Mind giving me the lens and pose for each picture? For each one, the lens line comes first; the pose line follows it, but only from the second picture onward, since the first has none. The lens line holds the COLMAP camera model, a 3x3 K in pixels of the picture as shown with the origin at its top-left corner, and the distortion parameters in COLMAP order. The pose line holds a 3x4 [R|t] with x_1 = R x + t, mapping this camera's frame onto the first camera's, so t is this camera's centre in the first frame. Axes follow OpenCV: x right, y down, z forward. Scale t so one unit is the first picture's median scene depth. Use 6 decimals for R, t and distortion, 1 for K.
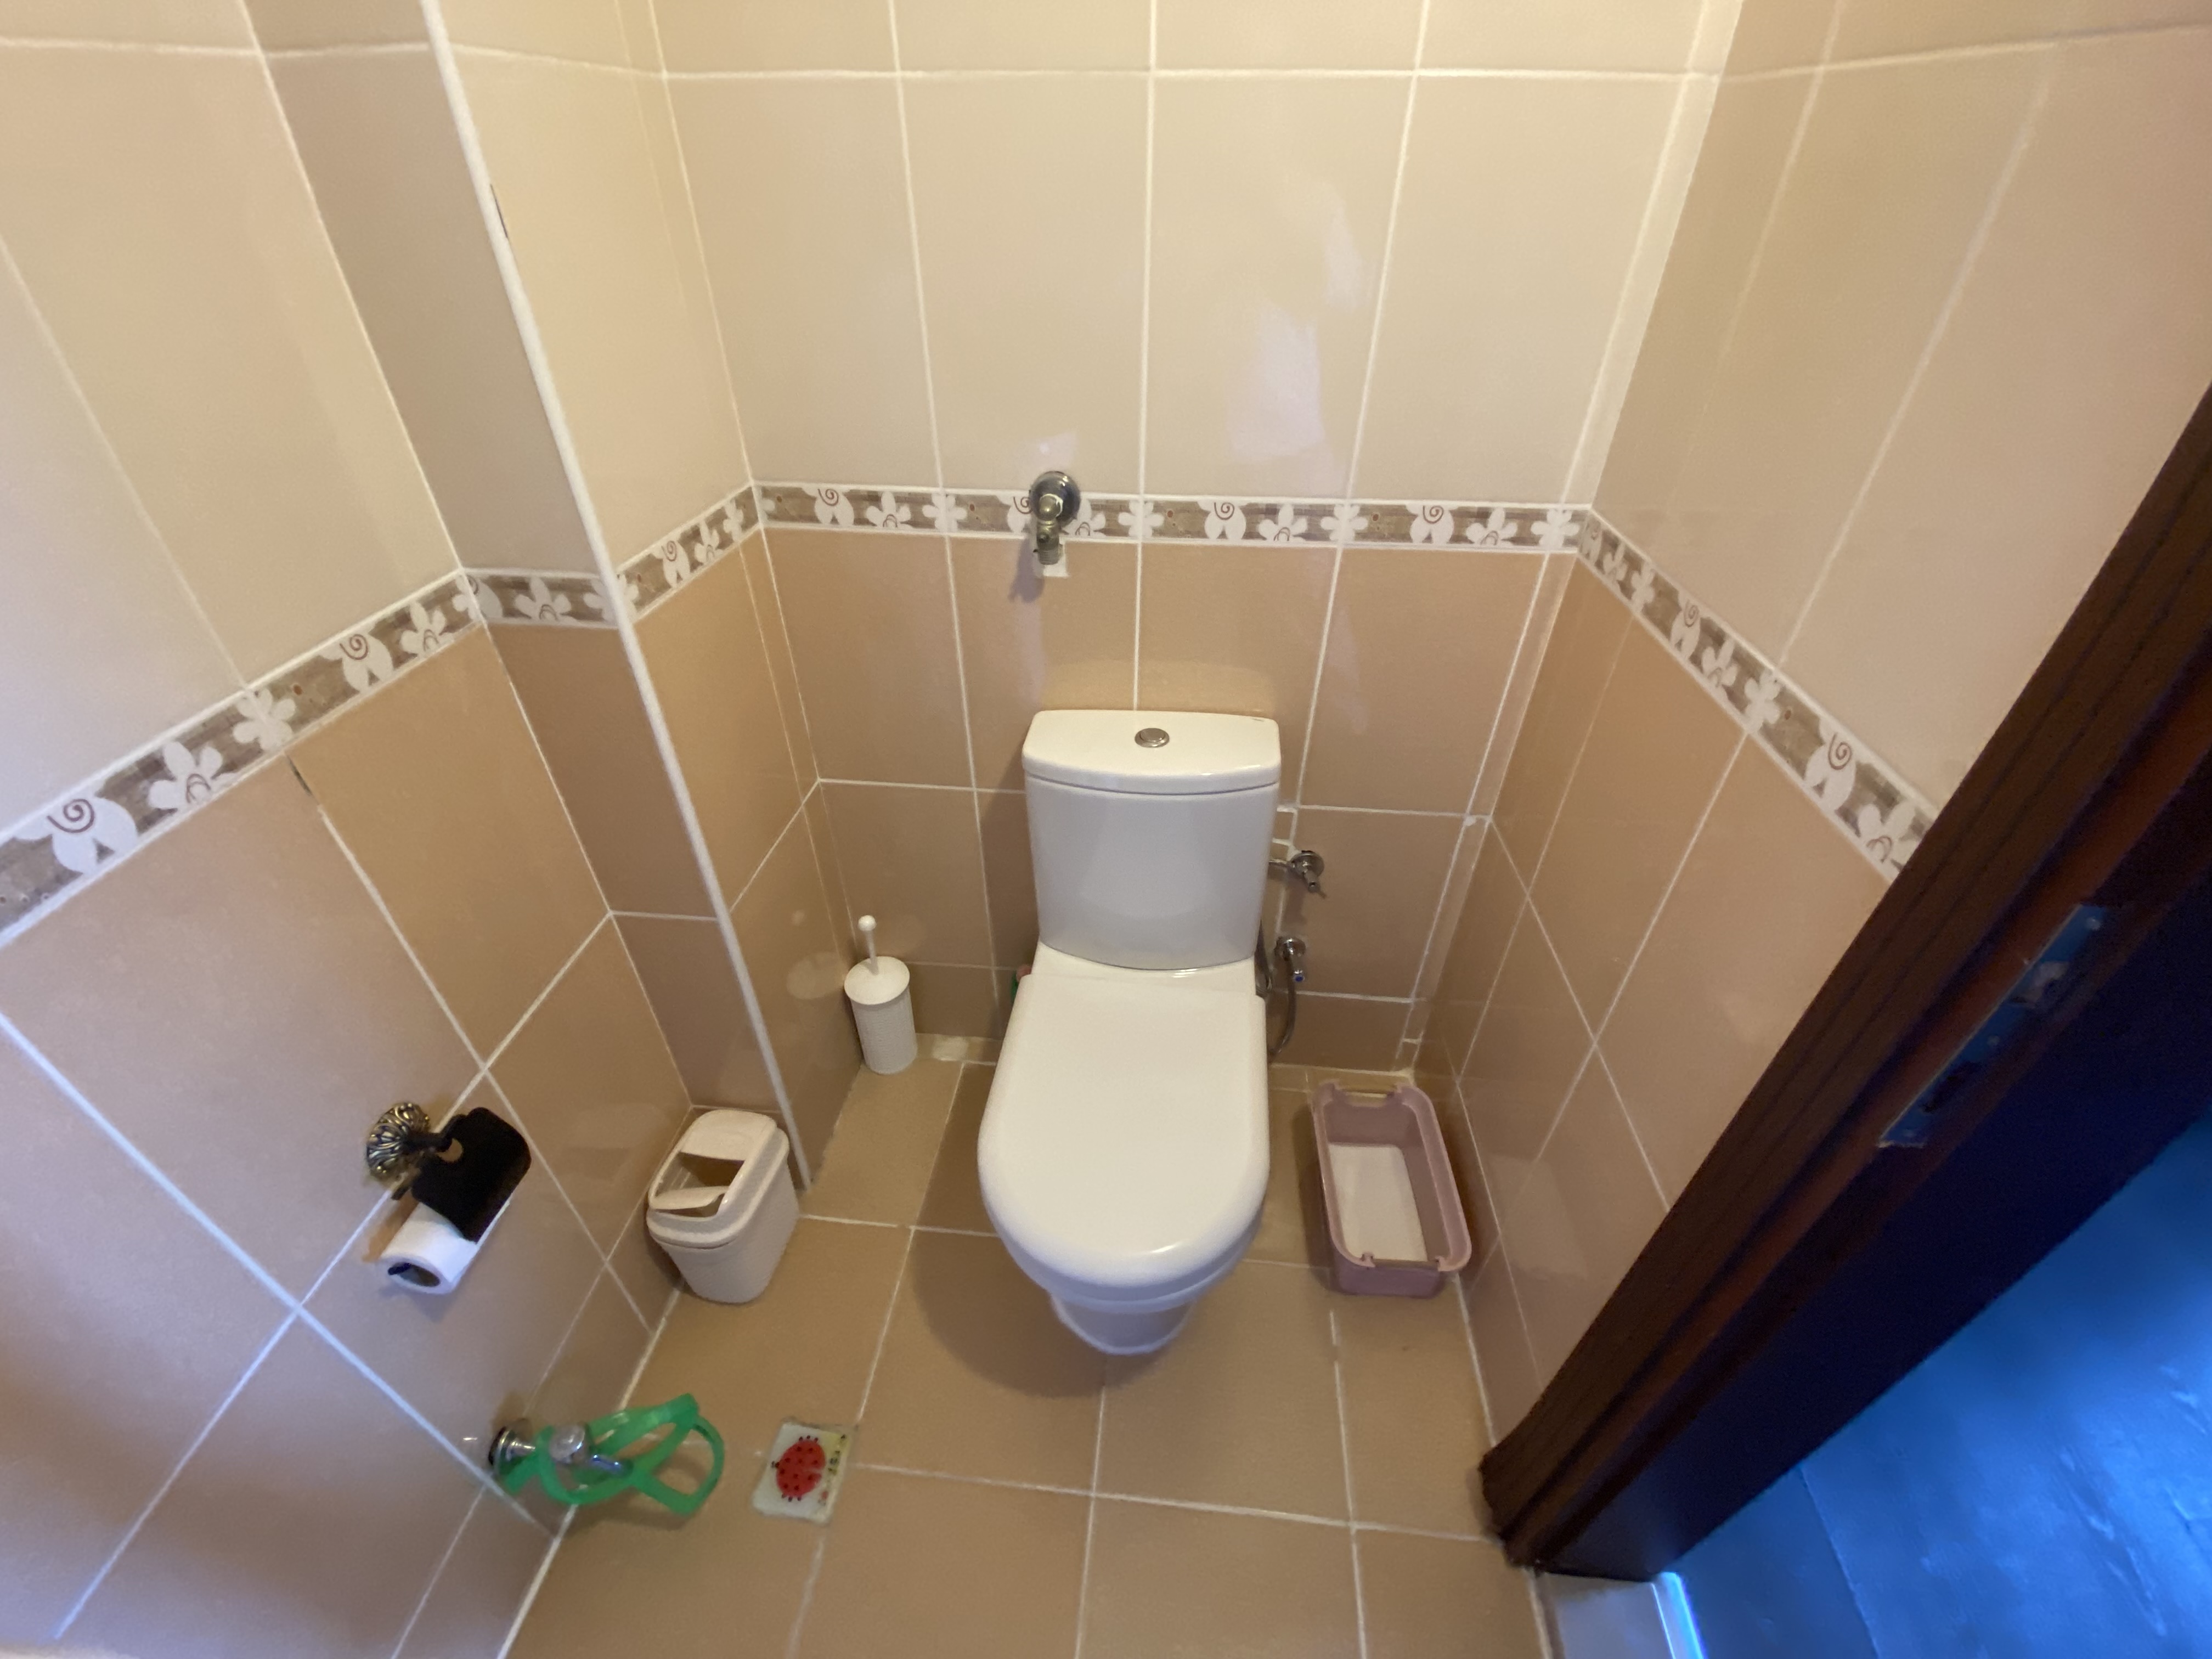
lens RADIAL K [[846.1, 0, 1104.5], [0, 846.1, 846.7], [0, 0, 1]] dist [0.001773, -0.012660]
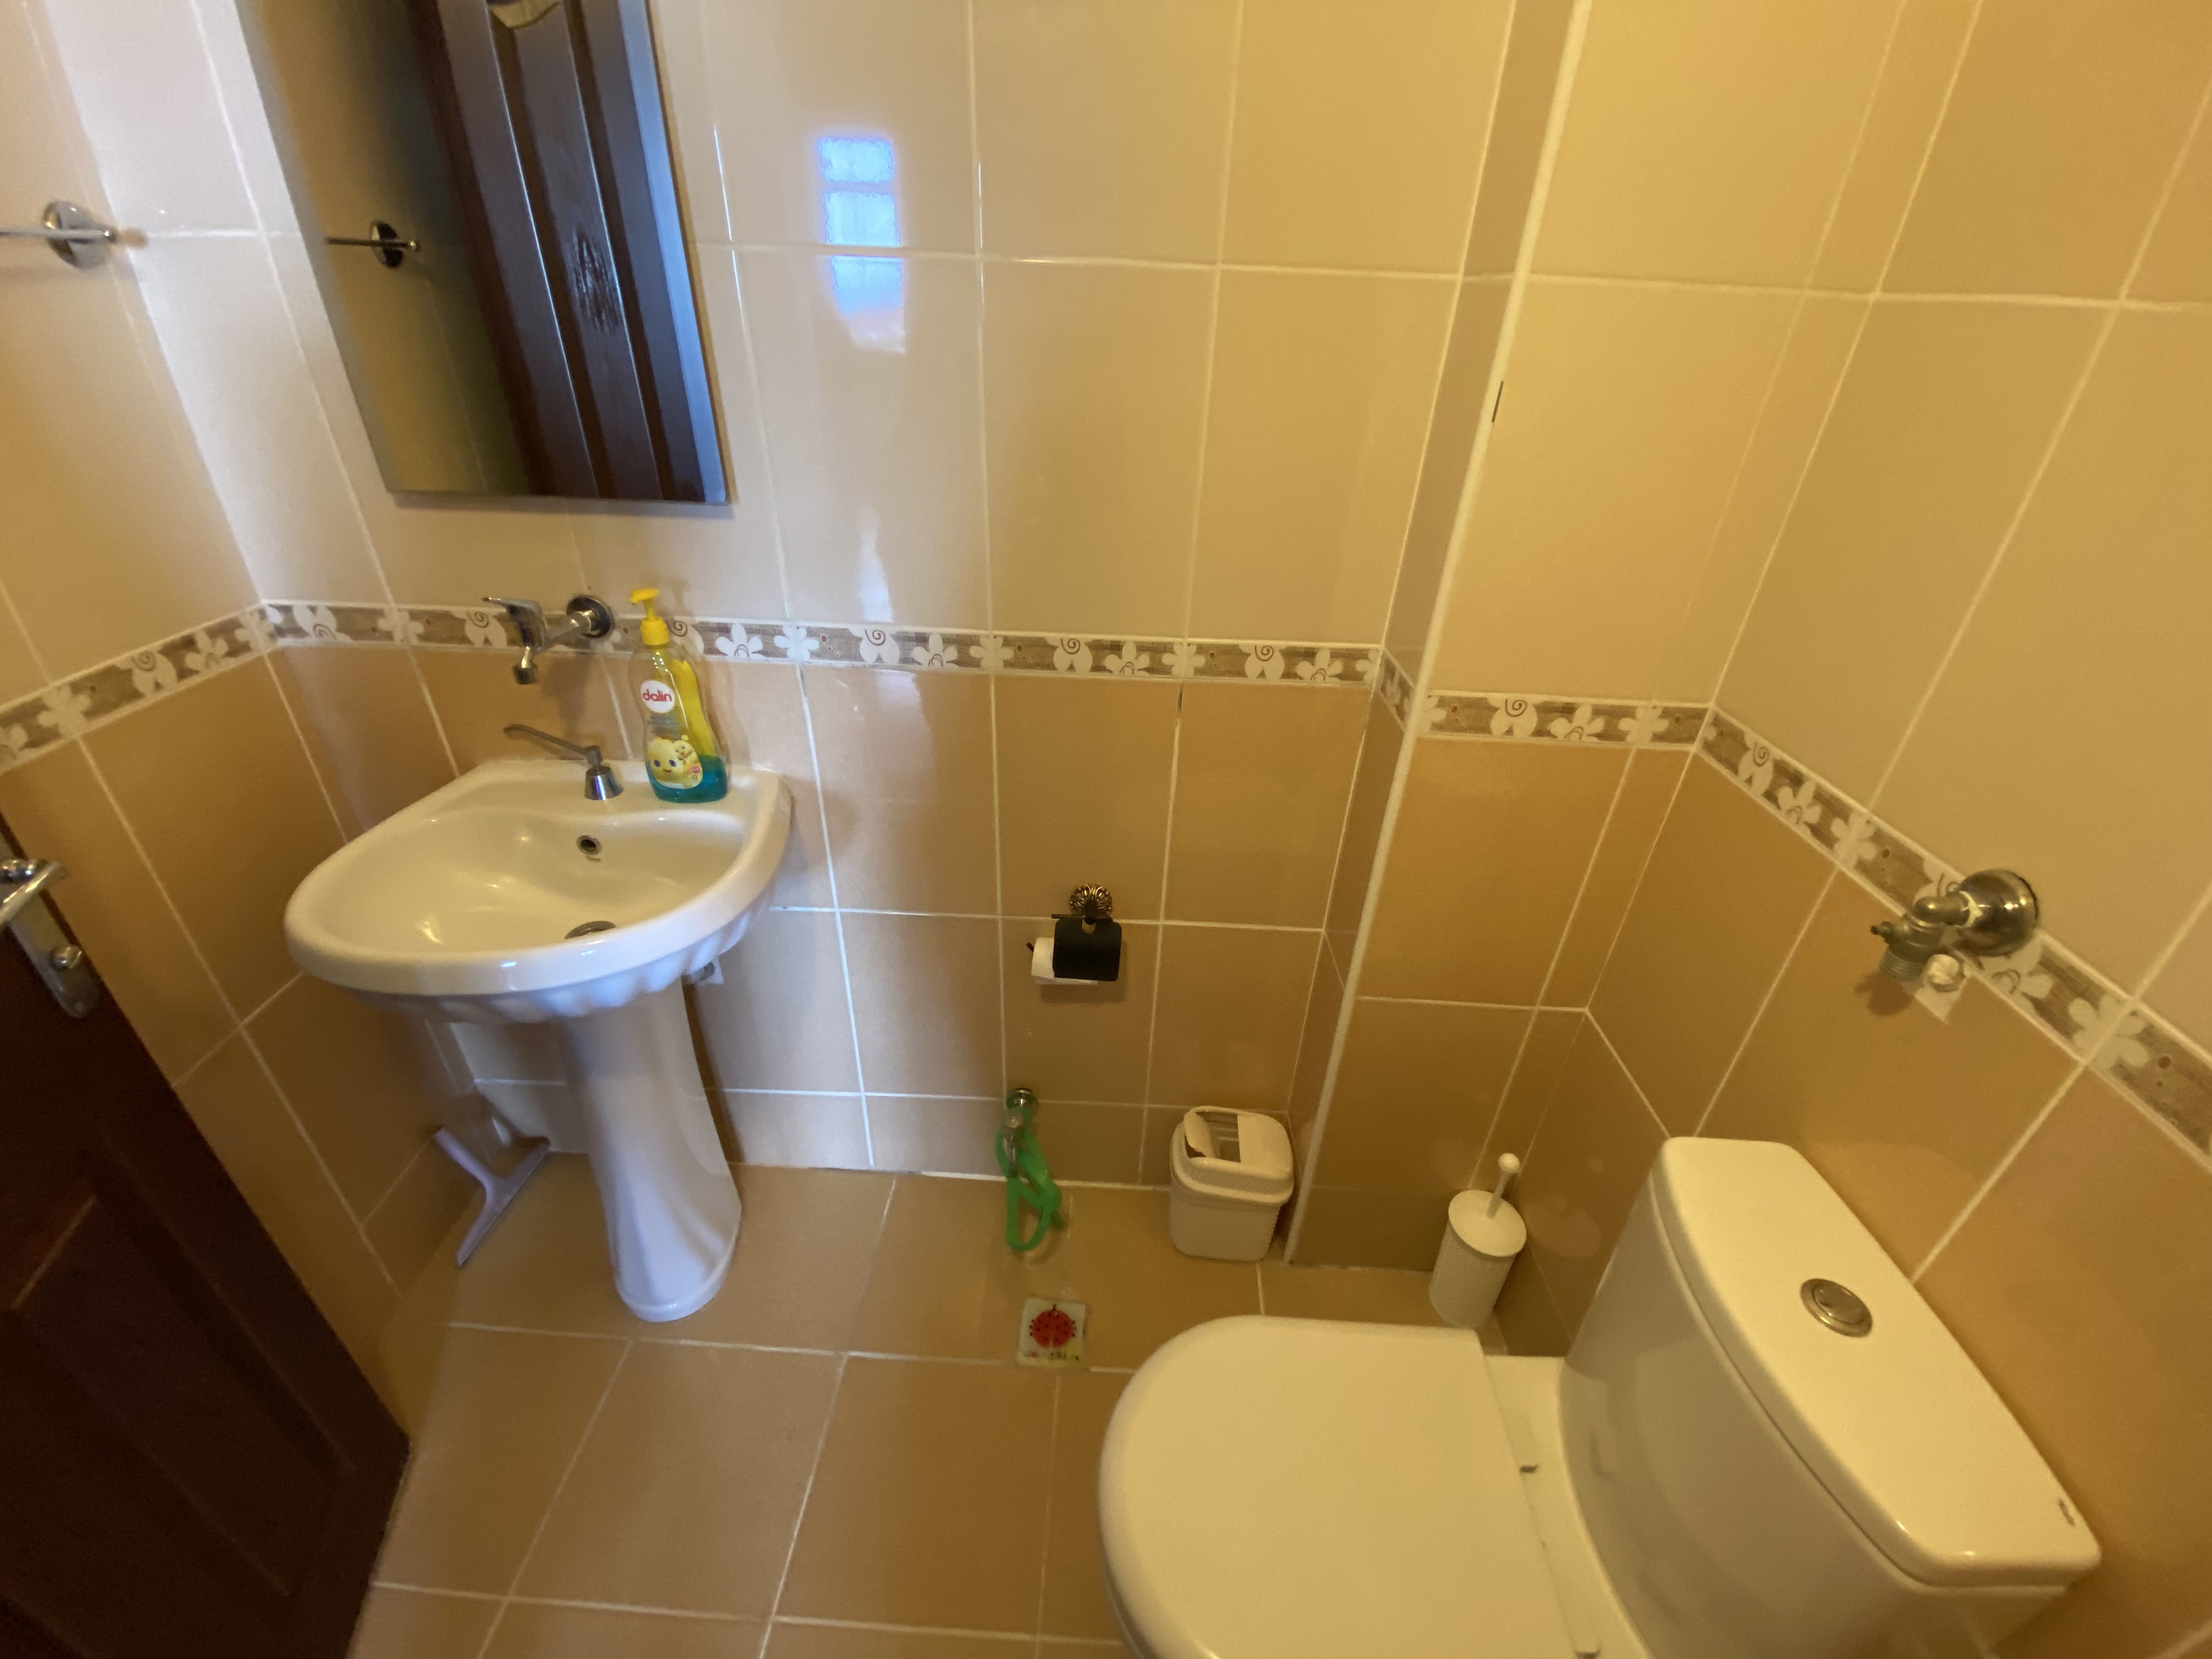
lens RADIAL K [[846.1, 0, 1104.5], [0, 846.1, 846.7], [0, 0, 1]] dist [0.001773, -0.012660]
pose [[0.076365, 0.519015, -0.851347, 0.373104], [-0.643922, 0.677578, 0.355320, -0.245368], [0.761271, 0.521067, 0.385948, 0.266385]]
